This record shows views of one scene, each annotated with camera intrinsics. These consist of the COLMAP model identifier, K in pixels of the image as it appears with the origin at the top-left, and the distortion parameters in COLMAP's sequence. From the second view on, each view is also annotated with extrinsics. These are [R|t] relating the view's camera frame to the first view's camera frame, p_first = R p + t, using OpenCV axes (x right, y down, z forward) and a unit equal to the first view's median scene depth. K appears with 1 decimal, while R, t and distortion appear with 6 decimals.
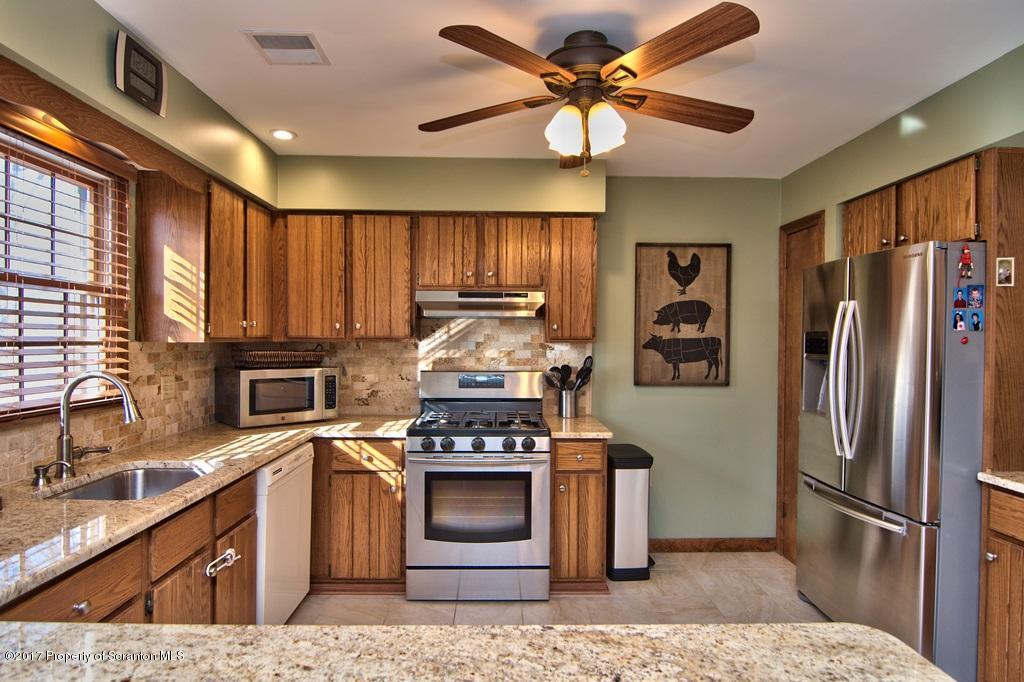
lens RADIAL K [[587.9, 0, 517.9], [0, 587.9, 344.9], [0, 0, 1]] dist [-0.000260, -0.001145]
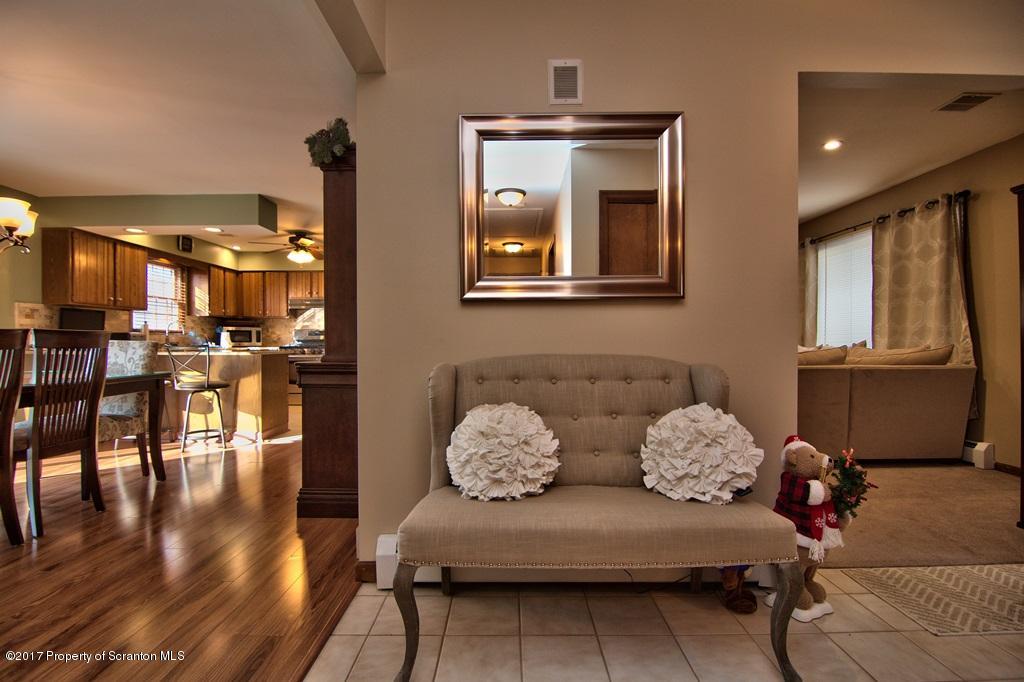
lens RADIAL K [[490.1, 0, 517.6], [0, 490.1, 345.5], [0, 0, 1]] dist [-0.020739, -0.002807]
pose [[0.999818, -0.012458, -0.014450, 0.997382], [0.012425, 0.999920, -0.002398, 0.153724], [0.014479, 0.002218, 0.999893, -1.363129]]
